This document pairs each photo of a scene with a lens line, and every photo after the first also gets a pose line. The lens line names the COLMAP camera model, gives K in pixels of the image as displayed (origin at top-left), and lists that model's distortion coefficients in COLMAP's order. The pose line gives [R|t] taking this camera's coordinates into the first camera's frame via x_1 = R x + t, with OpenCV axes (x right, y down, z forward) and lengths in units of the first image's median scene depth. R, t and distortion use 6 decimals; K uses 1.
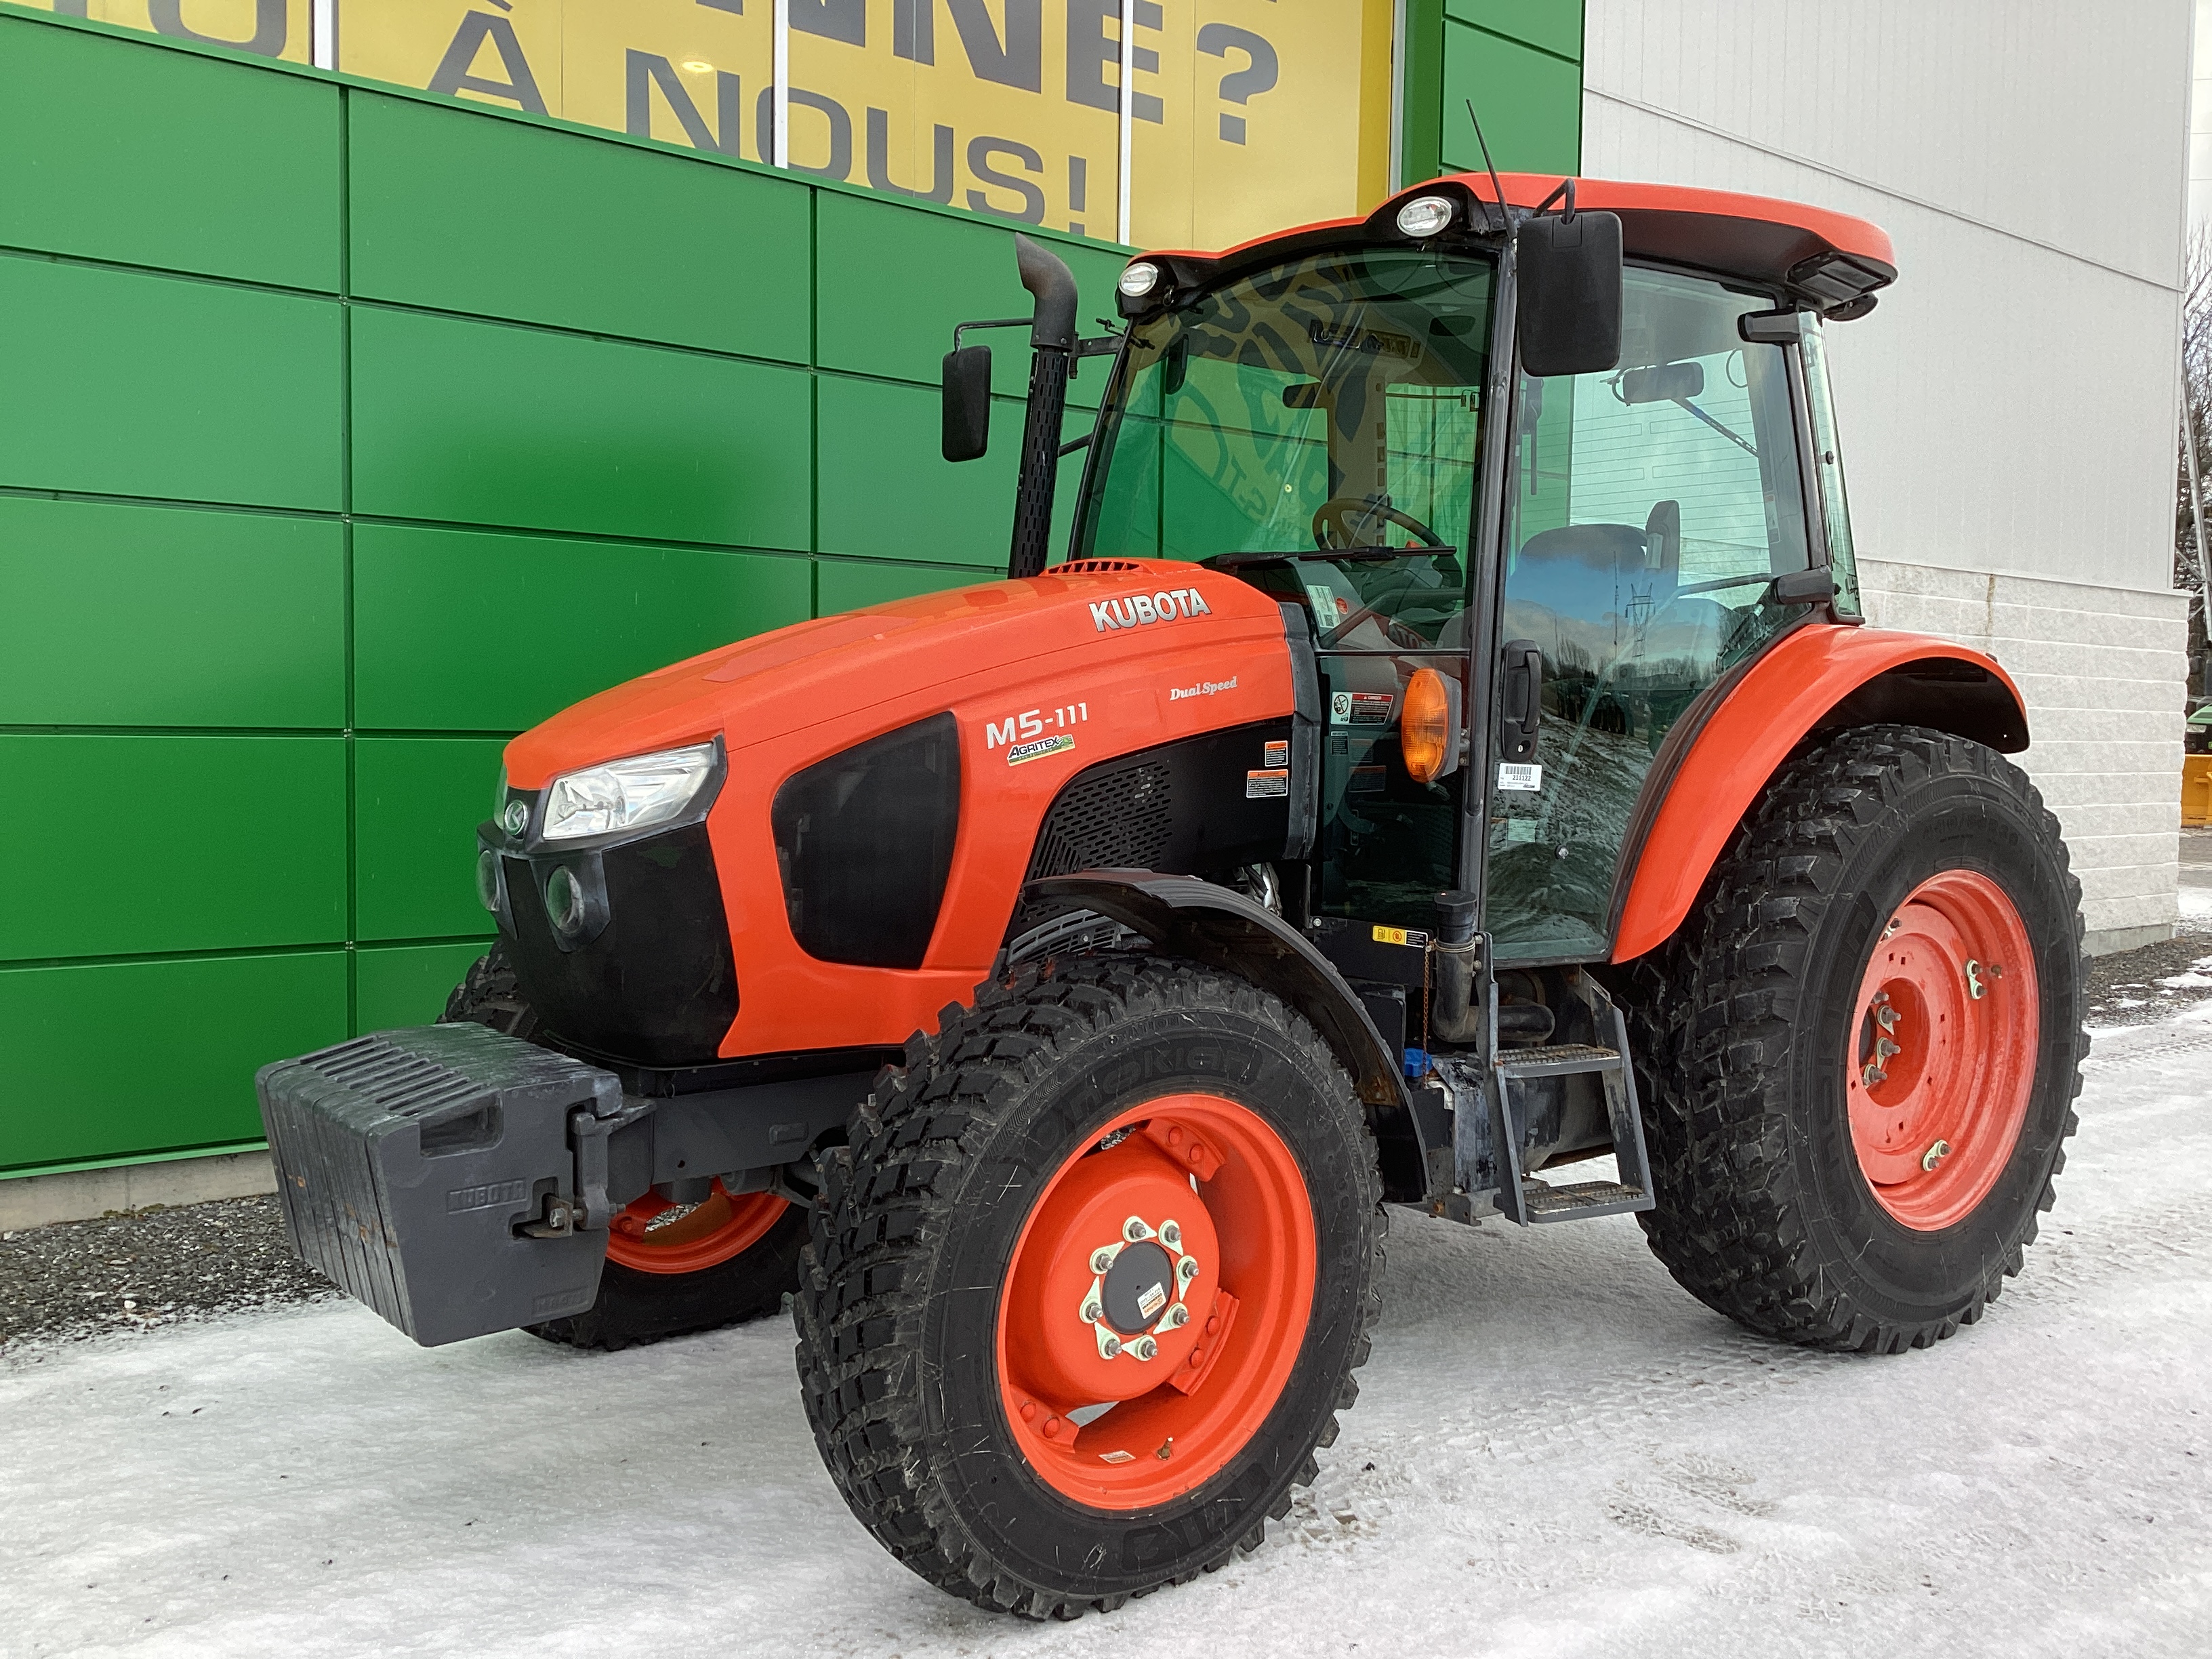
lens RADIAL K [[1955.2, 0, 1036.5], [0, 1955.2, 886.9], [0, 0, 1]] dist [0.028011, -0.055608]
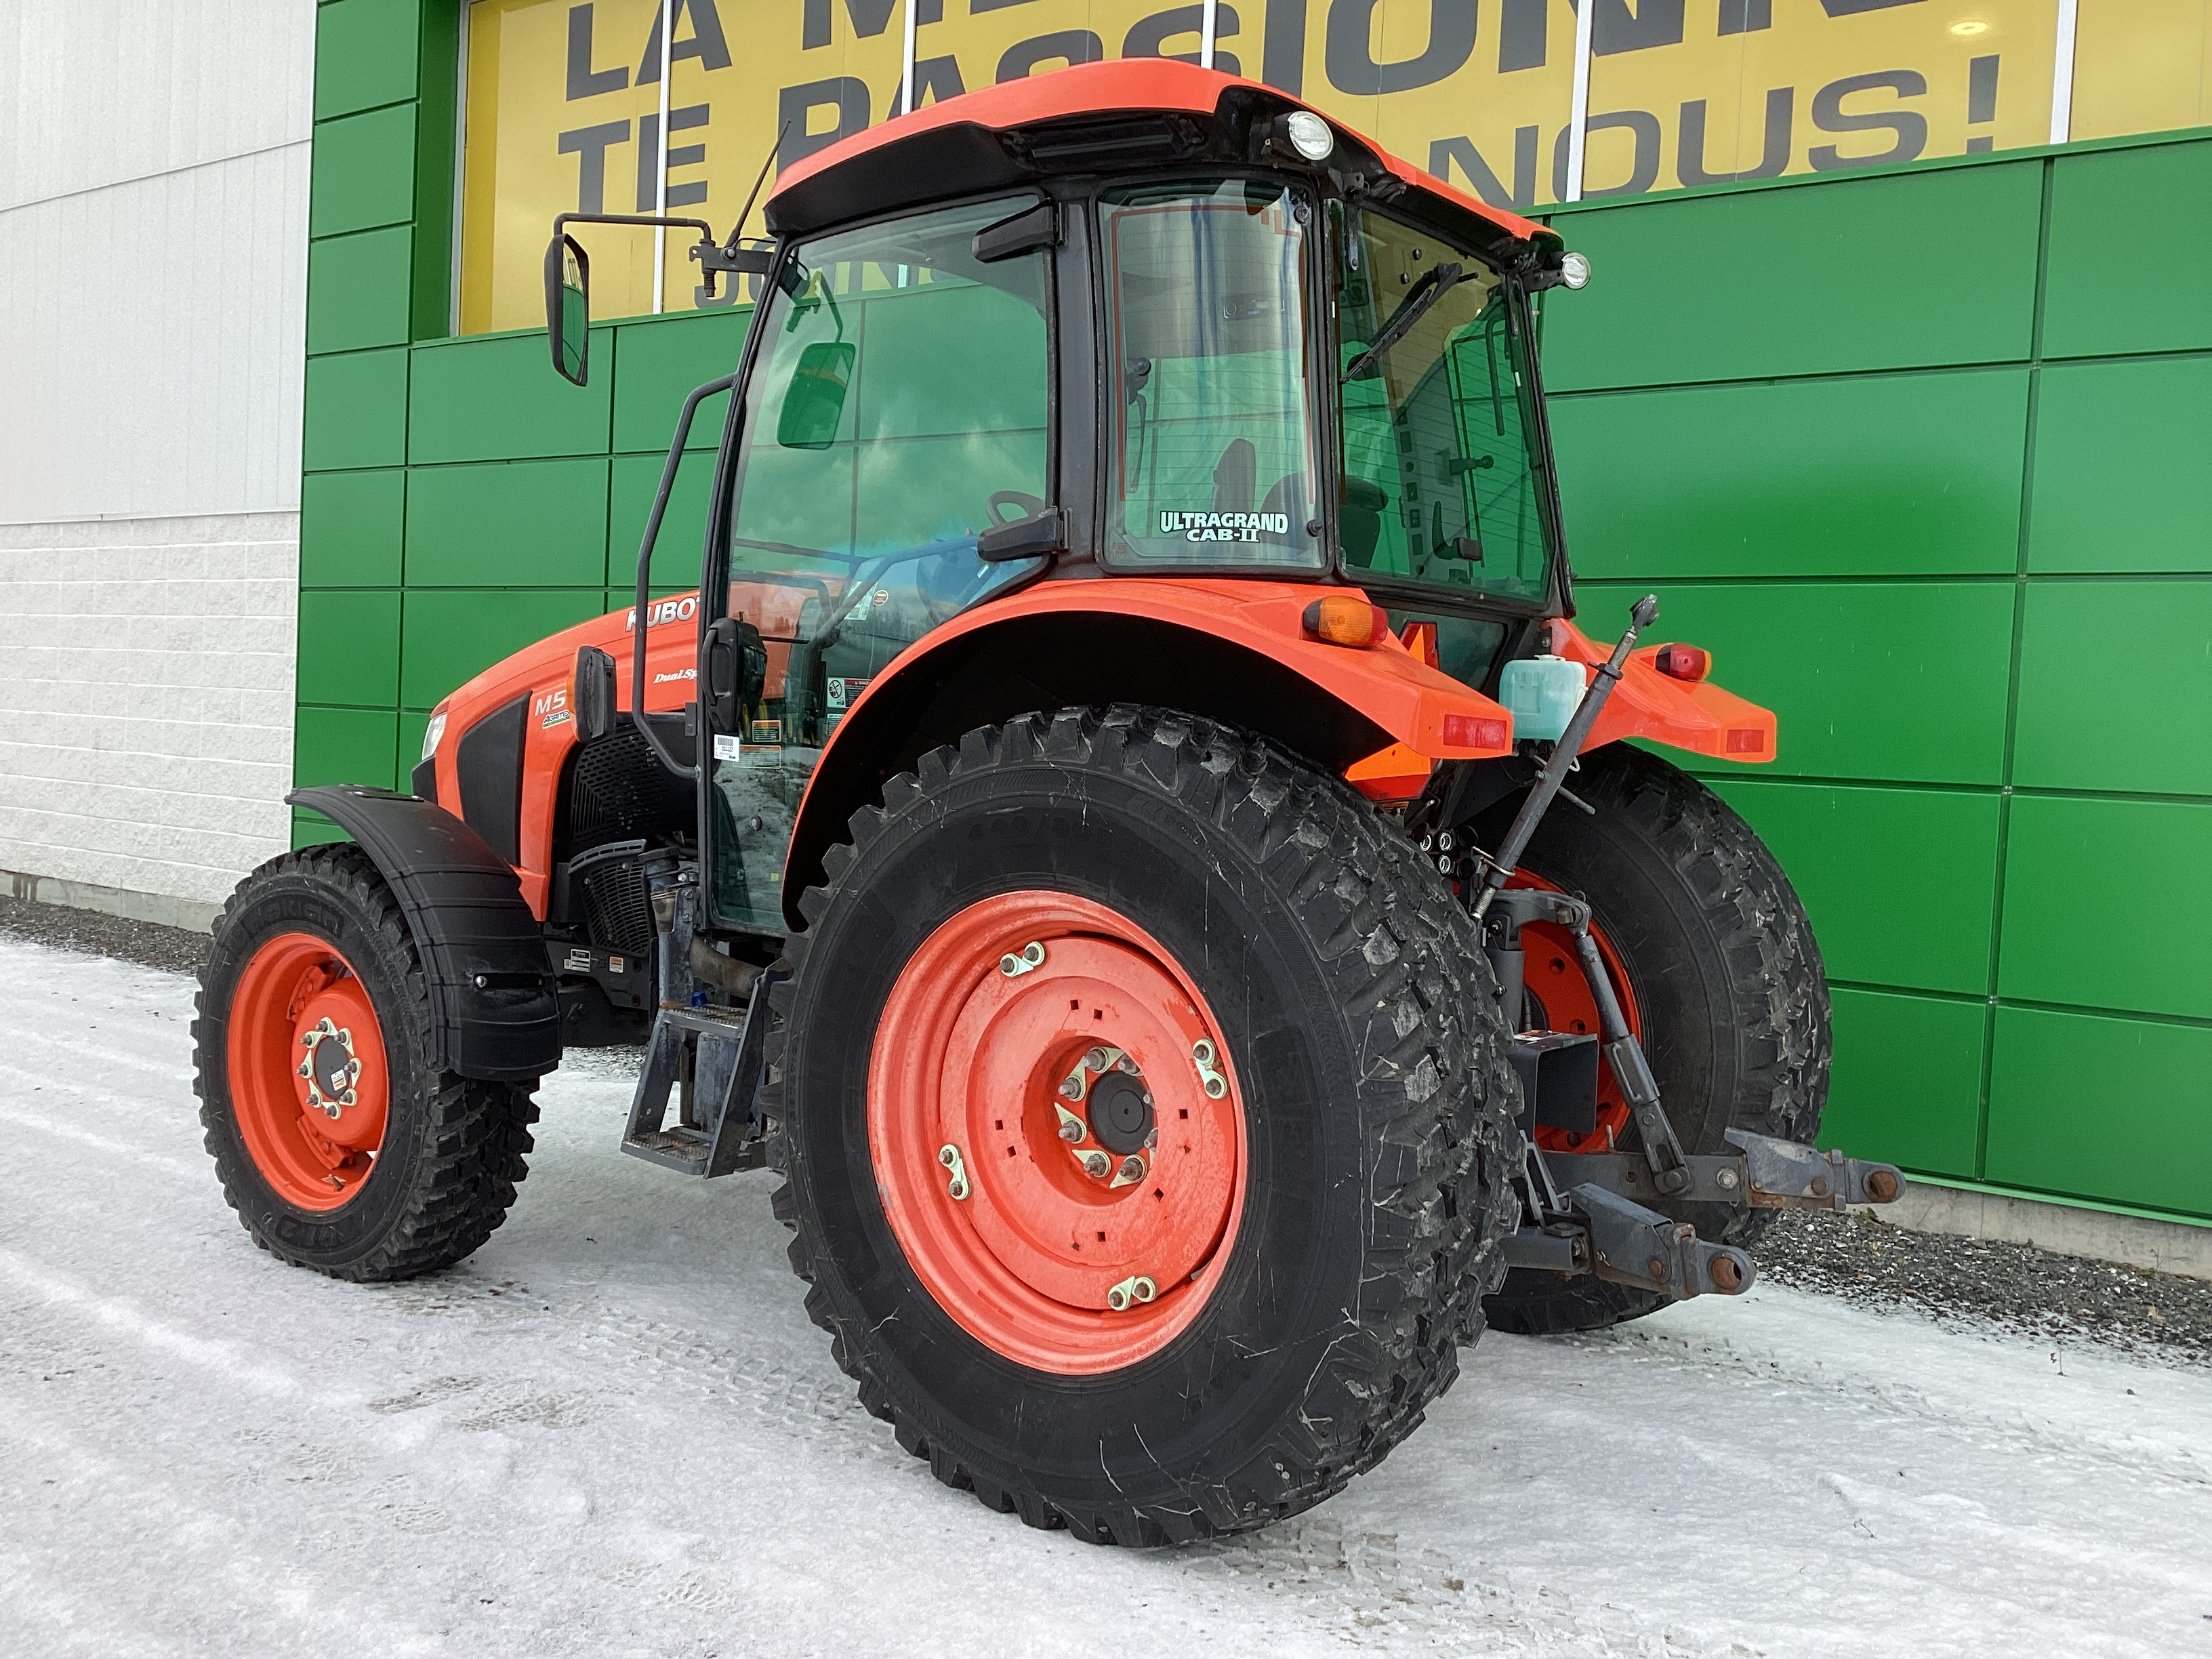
lens RADIAL K [[1955.2, 0, 1108.9], [0, 1955.2, 810.3], [0, 0, 1]] dist [0.028011, -0.055608]
pose [[0.295086, 0.036757, -0.954764, 1.422220], [-0.113035, 0.993585, 0.003316, -0.053432], [0.948761, 0.106944, 0.297348, 0.942048]]
